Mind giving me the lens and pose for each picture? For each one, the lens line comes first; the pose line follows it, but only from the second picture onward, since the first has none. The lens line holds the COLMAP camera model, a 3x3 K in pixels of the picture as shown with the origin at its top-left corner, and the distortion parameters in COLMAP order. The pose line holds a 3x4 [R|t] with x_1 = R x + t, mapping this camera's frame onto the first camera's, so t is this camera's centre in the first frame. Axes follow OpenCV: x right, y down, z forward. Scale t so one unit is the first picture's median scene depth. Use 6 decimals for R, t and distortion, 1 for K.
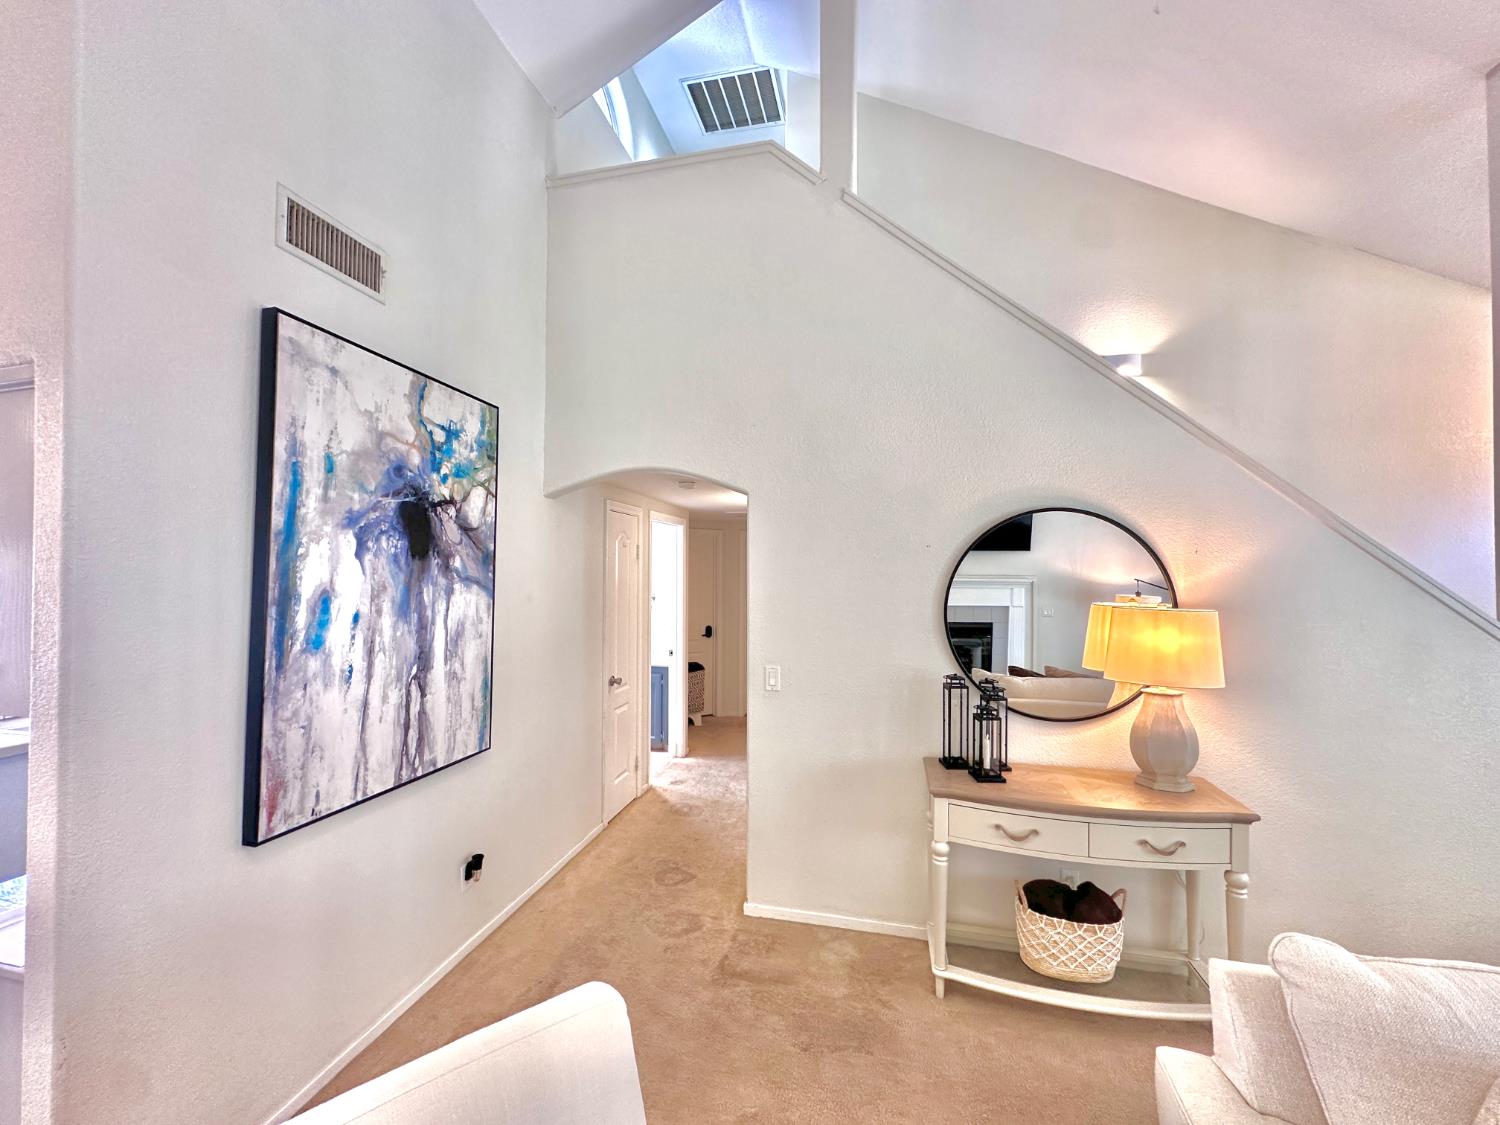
lens RADIAL K [[600.1, 0, 743.2], [0, 600.1, 562.3], [0, 0, 1]] dist [-0.005979, 0.001505]
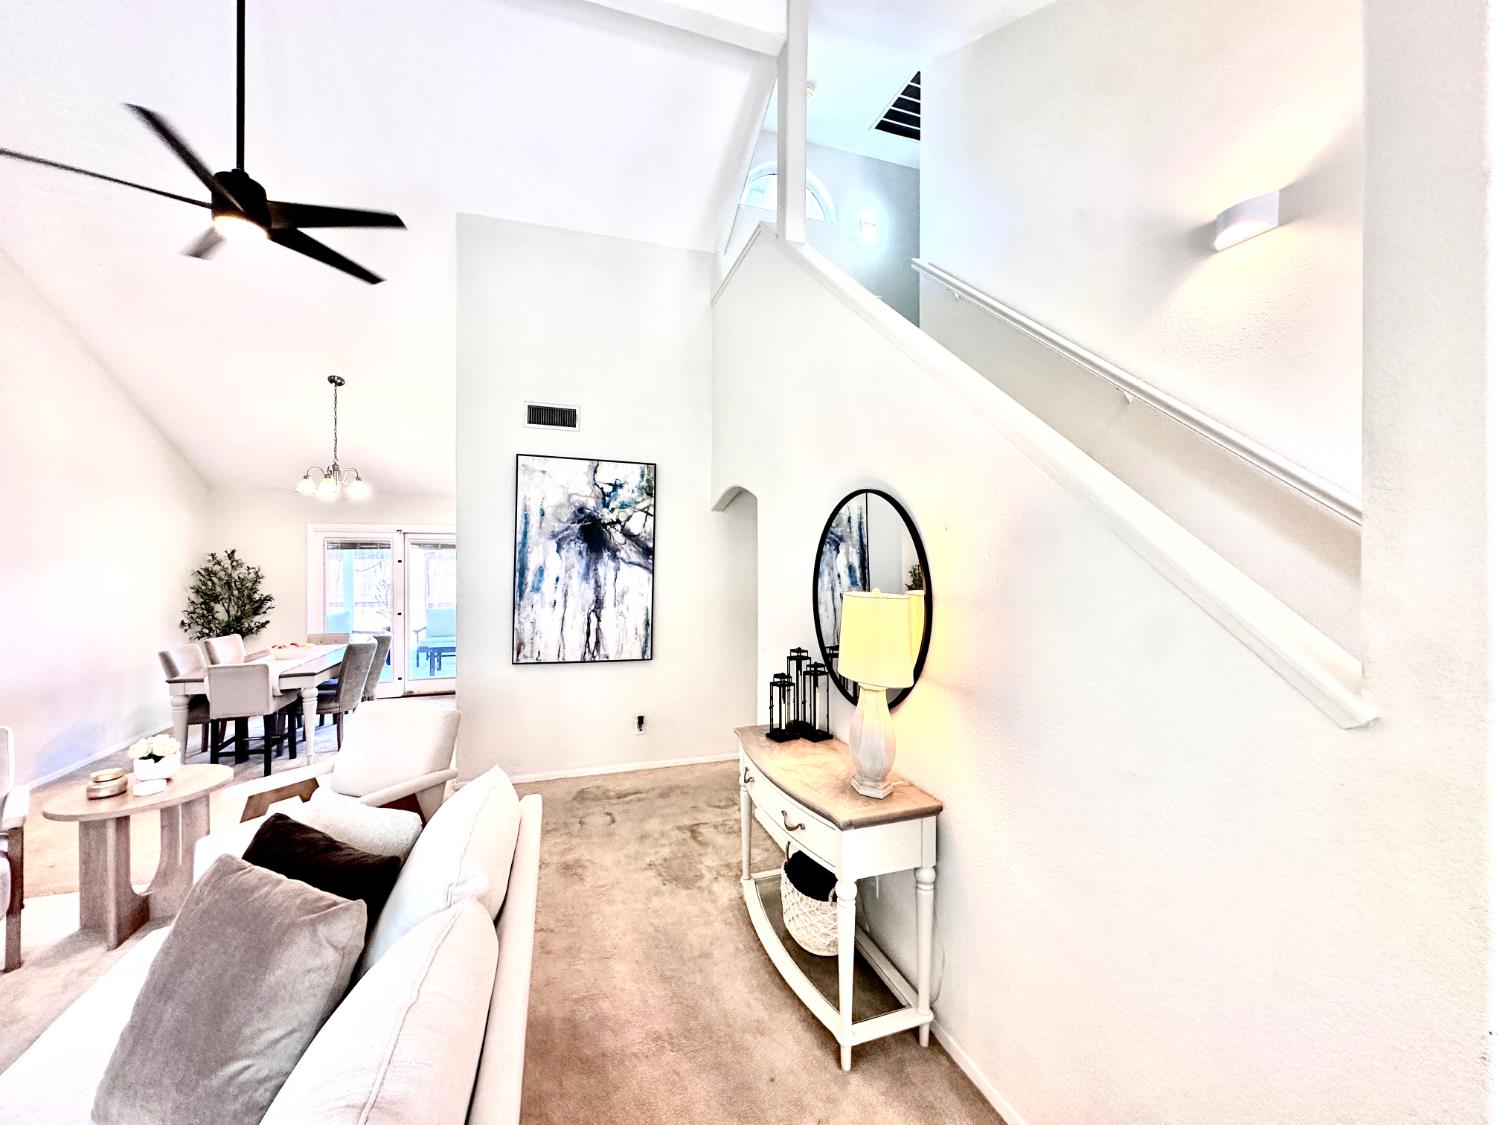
lens RADIAL K [[600.1, 0, 749.6], [0, 600.1, 563.2], [0, 0, 1]] dist [-0.005979, 0.001505]
pose [[0.526005, 0.000133, -0.850482, 1.435889], [0.010714, 0.999920, 0.006783, 0.022088], [0.850414, -0.012680, 0.525961, 0.378972]]
